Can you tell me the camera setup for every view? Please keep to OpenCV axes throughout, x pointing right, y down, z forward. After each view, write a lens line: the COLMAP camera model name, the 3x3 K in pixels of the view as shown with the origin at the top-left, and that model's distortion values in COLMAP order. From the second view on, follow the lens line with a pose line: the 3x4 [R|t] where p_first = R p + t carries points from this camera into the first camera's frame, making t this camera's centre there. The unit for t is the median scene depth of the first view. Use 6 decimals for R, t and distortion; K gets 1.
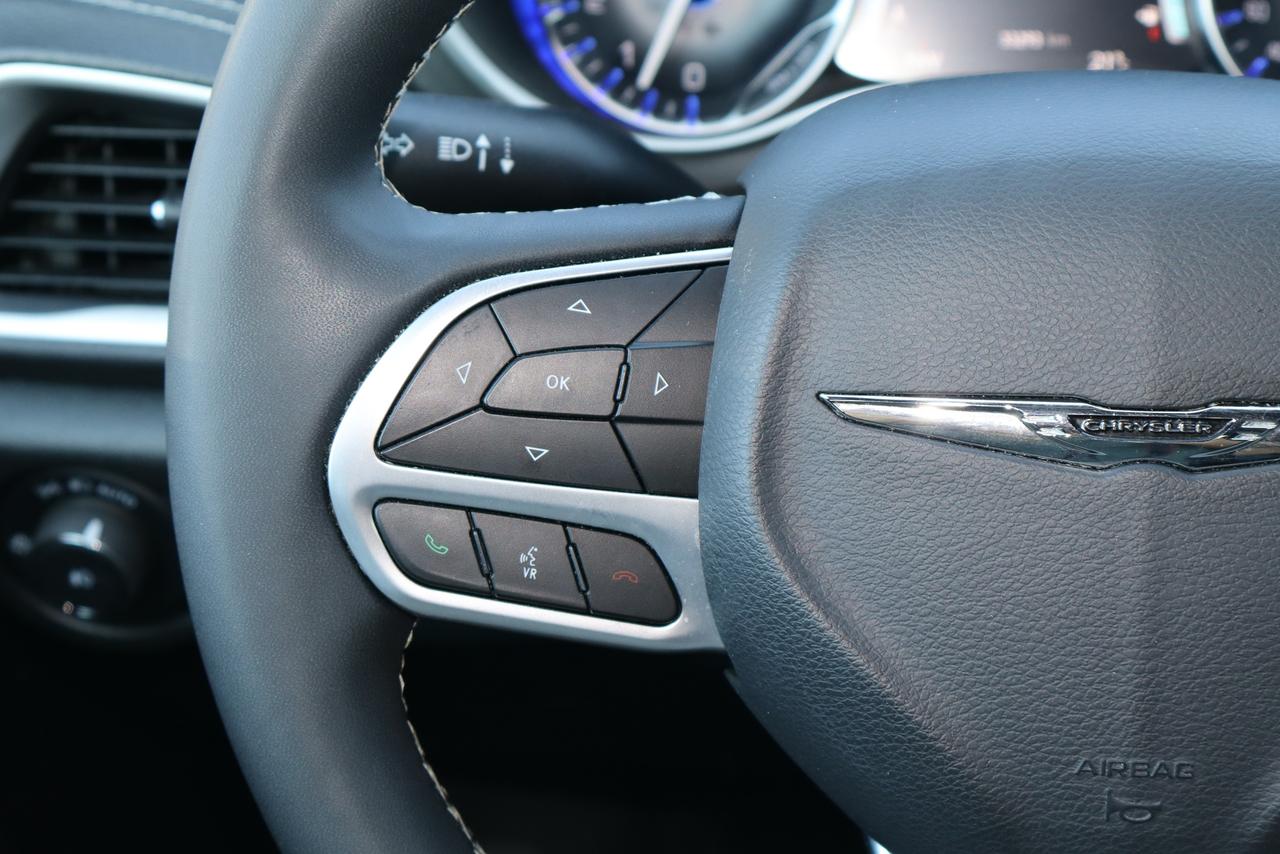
lens RADIAL K [[2196.3, 0, 640.0], [0, 2196.3, 427.0], [0, 0, 1]] dist [0.002326, -0.194341]
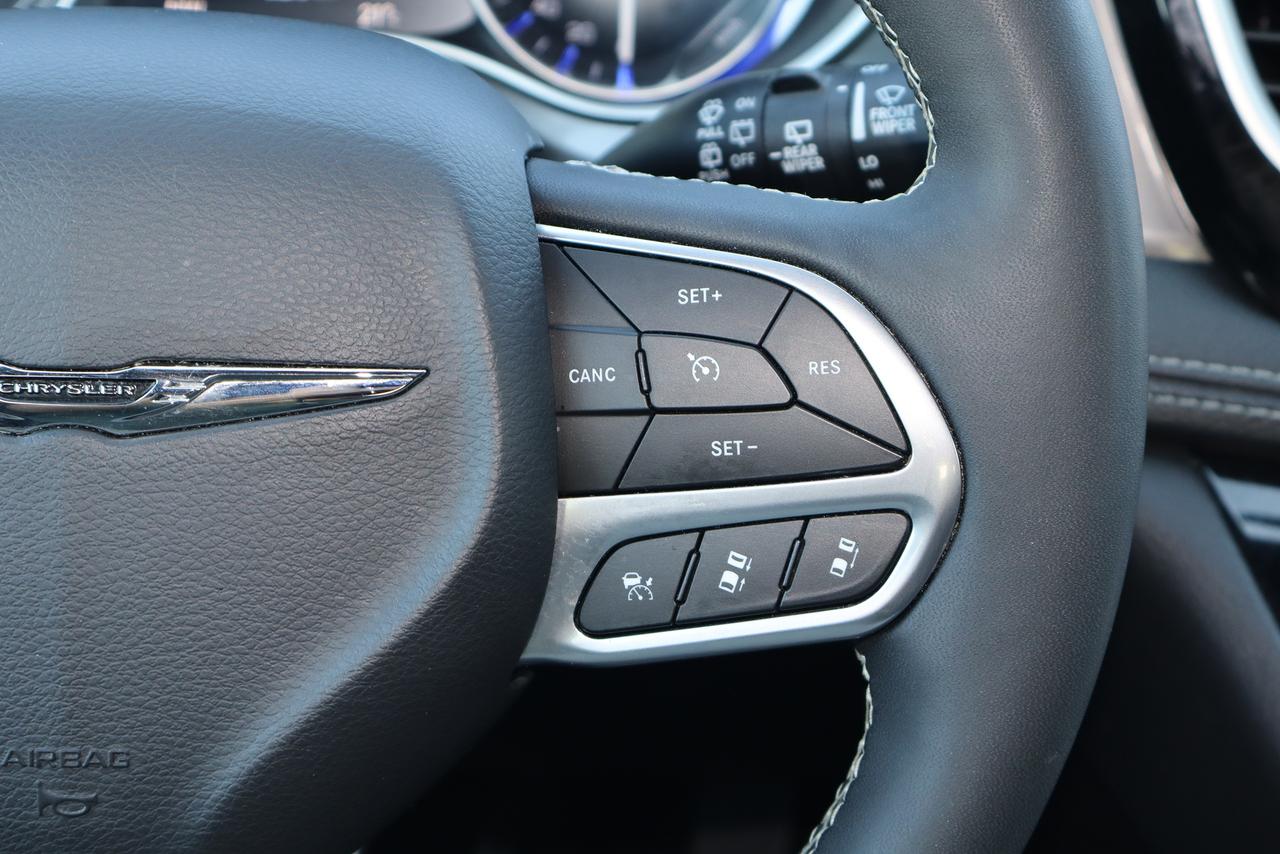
lens RADIAL K [[2182.1, 0, 637.0], [0, 2182.1, 443.0], [0, 0, 1]] dist [0.019337, 0.027091]
pose [[0.993254, -0.010042, 0.115524, 0.358644], [0.008034, 0.999809, 0.017830, 0.008189], [-0.115681, -0.016782, 0.993145, 0.058451]]
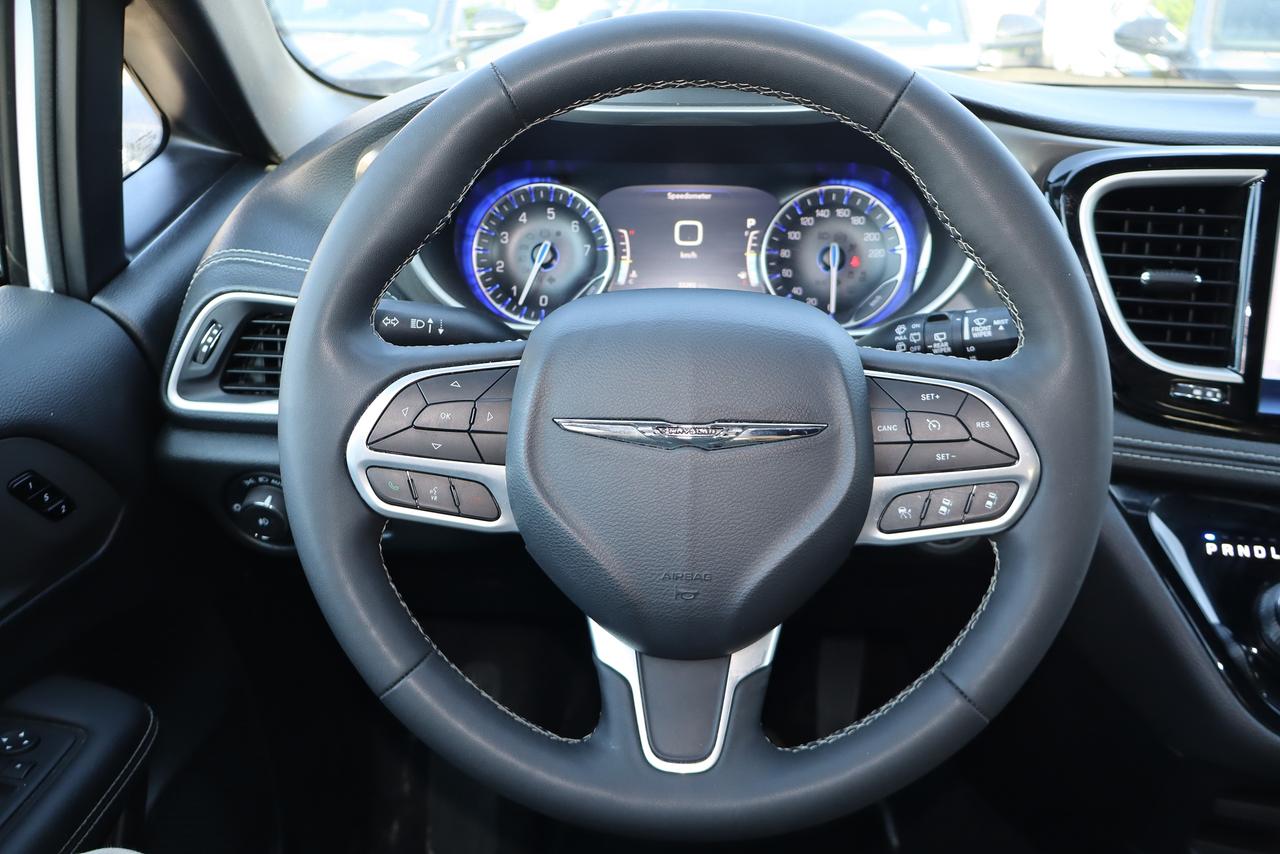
lens RADIAL K [[1053.0, 0, 640.0], [0, 1053.0, 427.0], [0, 0, 1]] dist [-0.014544, -0.011080]
pose [[0.998855, -0.001308, 0.047829, 0.121428], [0.004260, 0.998088, -0.061658, 0.064502], [-0.047657, 0.061791, 0.996951, -0.137702]]
